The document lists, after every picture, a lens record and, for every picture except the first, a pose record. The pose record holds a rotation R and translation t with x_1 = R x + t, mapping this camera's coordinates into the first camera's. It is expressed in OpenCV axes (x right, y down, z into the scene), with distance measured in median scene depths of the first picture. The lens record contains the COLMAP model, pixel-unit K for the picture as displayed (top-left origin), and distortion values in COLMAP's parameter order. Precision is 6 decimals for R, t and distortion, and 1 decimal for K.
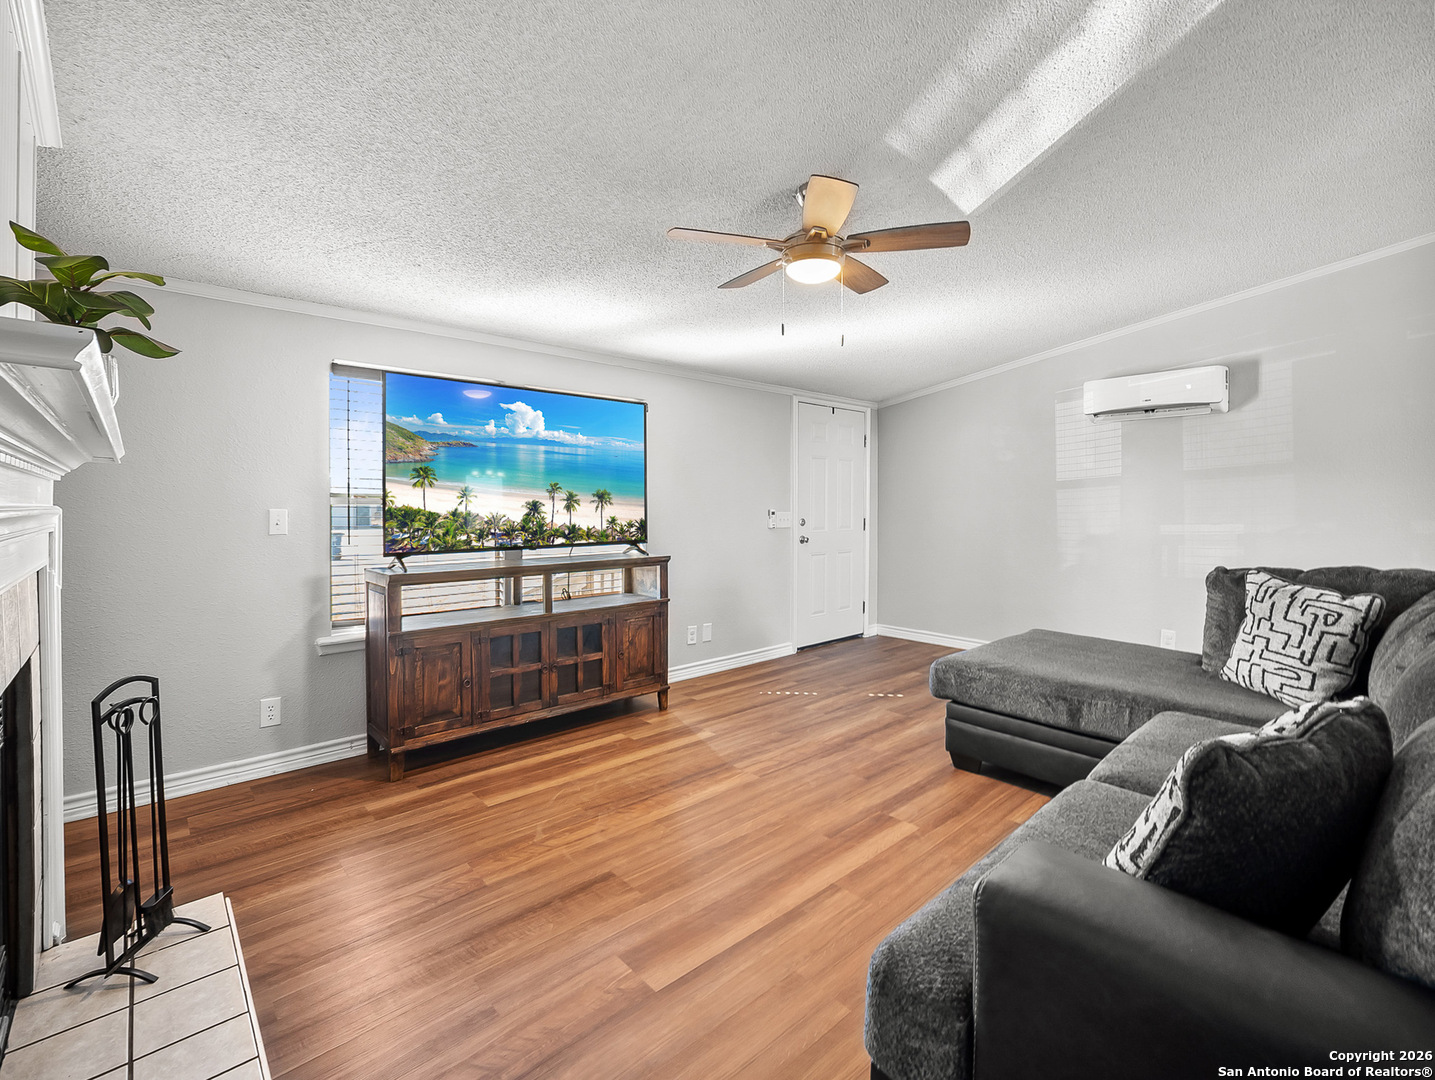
lens RADIAL K [[643.3, 0, 717.5], [0, 643.3, 540.0], [0, 0, 1]] dist [-0.025336, 0.000115]
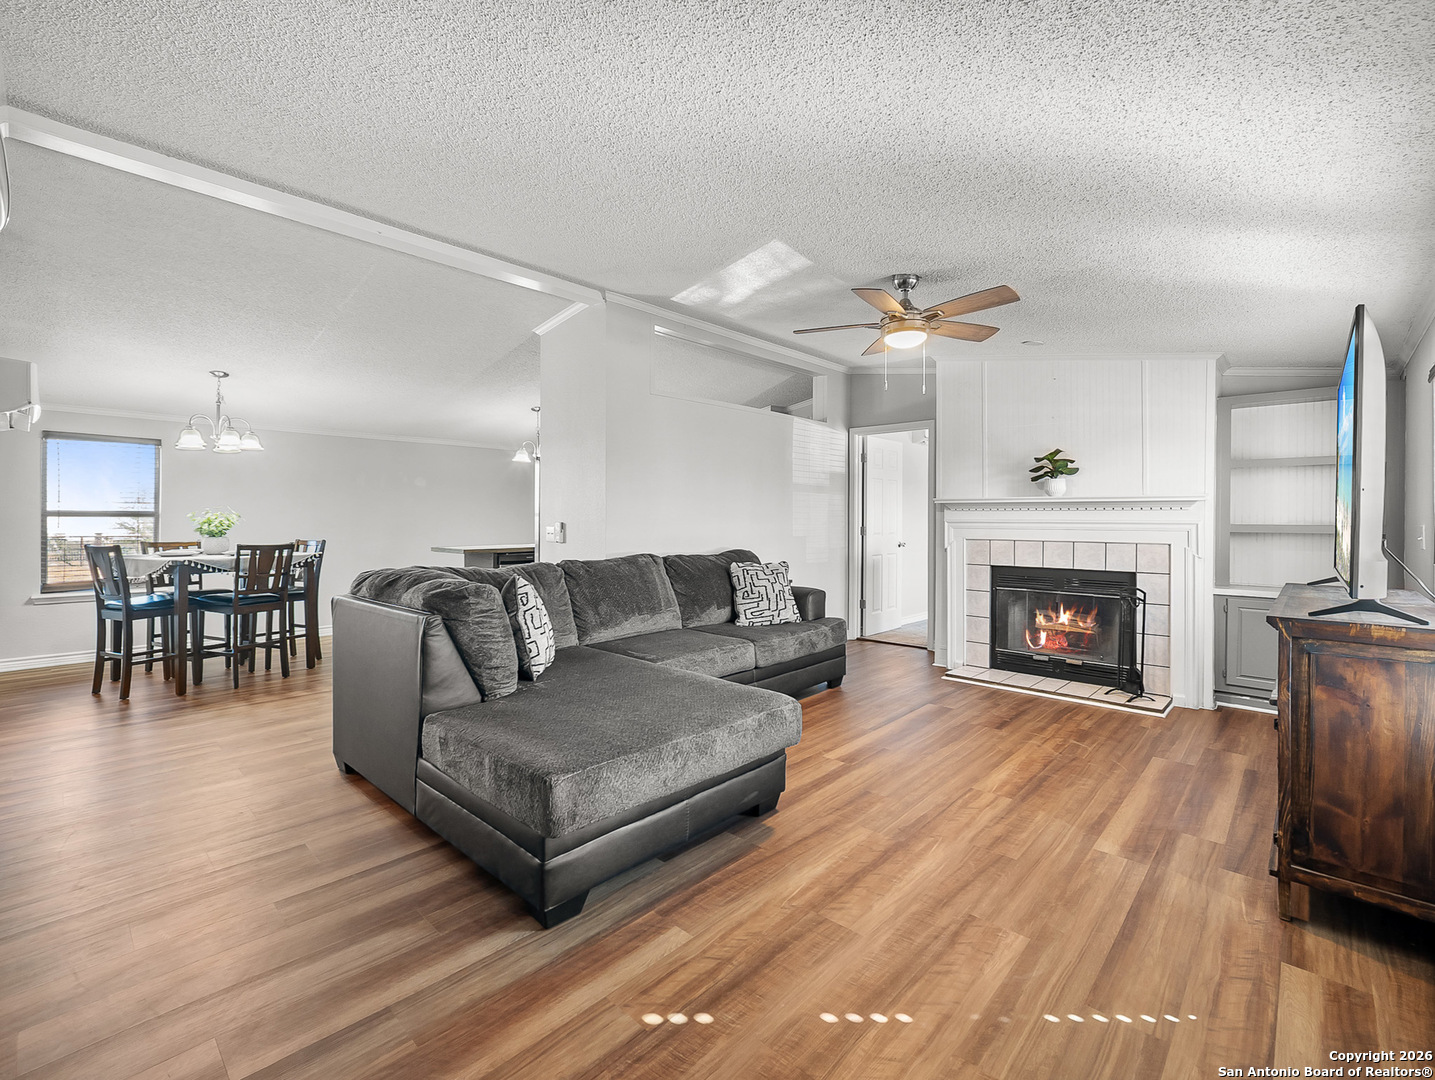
lens RADIAL K [[643.3, 0, 717.5], [0, 643.3, 540.0], [0, 0, 1]] dist [-0.025336, 0.000115]
pose [[-0.996465, -0.001395, -0.083992, 0.583466], [-0.008547, 0.996357, 0.084855, -0.105833], [0.083567, 0.085273, -0.992847, 2.050812]]
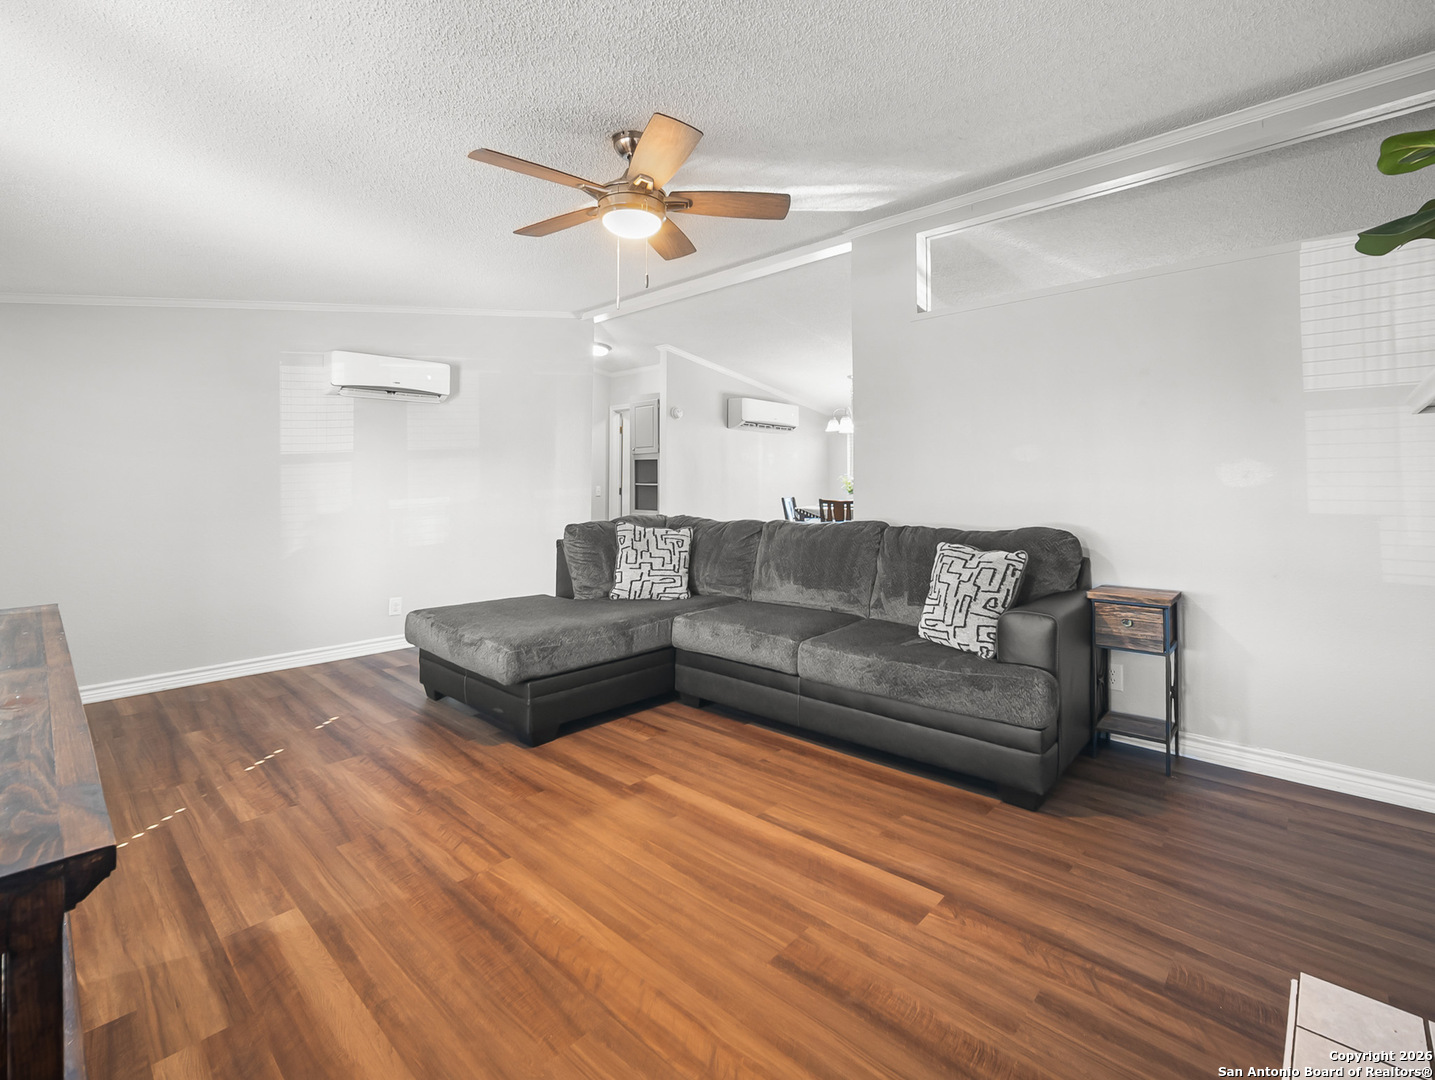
lens RADIAL K [[663.9, 0, 730.7], [0, 663.9, 484.8], [0, 0, 1]] dist [-0.020514, 0.000571]
pose [[-0.095332, -0.003498, 0.995439, -0.728666], [0.061229, 0.998080, 0.009371, -0.038843], [-0.993561, 0.061843, -0.094935, 0.851426]]
